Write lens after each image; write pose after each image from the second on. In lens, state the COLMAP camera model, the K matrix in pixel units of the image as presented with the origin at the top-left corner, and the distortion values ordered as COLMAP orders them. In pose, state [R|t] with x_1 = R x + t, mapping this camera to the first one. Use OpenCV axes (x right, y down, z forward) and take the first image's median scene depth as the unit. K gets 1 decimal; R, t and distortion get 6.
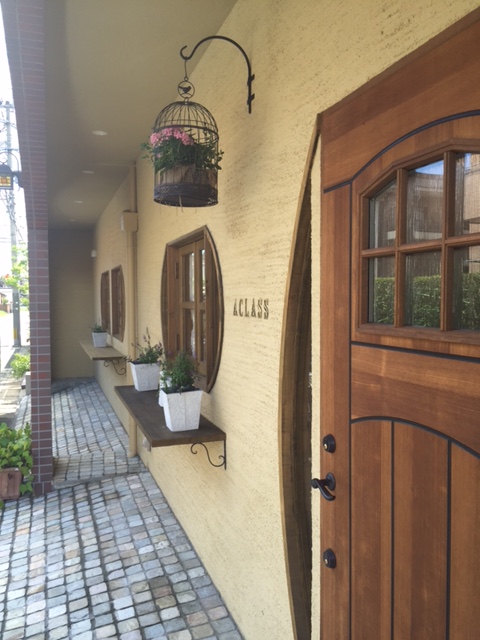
lens RADIAL K [[550.5, 0, 240.4], [0, 550.5, 321.0], [0, 0, 1]] dist [0.075063, -0.102653]
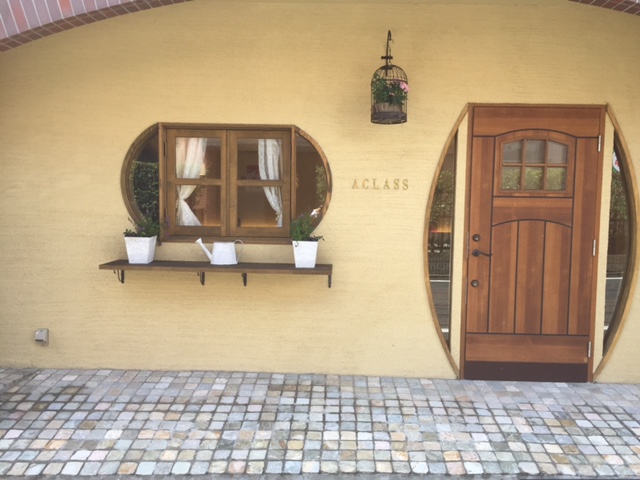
lens RADIAL K [[550.5, 0, 321.7], [0, 550.5, 238.3], [0, 0, 1]] dist [0.075063, -0.102653]
pose [[0.342438, -0.050489, 0.938183, -1.354390], [0.021348, 0.998715, 0.045954, 0.051587], [-0.939298, 0.004292, 0.343076, 0.442317]]
